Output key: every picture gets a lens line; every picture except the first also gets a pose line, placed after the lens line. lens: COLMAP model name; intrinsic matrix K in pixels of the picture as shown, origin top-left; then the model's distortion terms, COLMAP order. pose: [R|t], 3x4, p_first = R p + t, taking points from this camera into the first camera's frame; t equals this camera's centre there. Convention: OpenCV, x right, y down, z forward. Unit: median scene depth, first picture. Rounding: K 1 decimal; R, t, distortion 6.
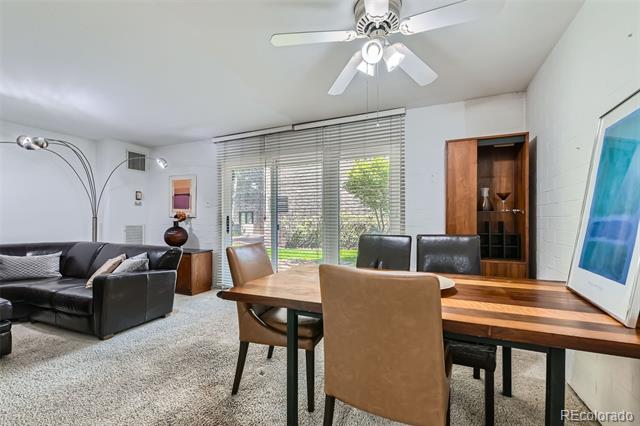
lens RADIAL K [[275.4, 0, 322.7], [0, 275.4, 218.9], [0, 0, 1]] dist [0.001095, -0.003855]
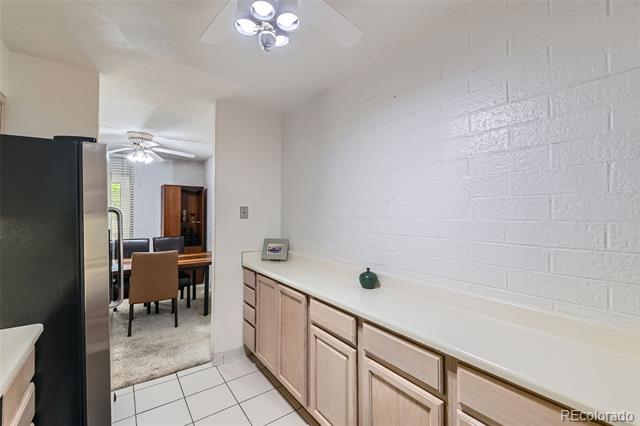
lens RADIAL K [[275.4, 0, 317.3], [0, 275.4, 209.3], [0, 0, 1]] dist [0.001095, -0.003855]
pose [[0.526578, 0.008522, 0.850084, -0.579979], [-0.007580, 0.999957, -0.005330, -0.117093], [-0.850093, -0.003637, 0.526620, -0.838141]]
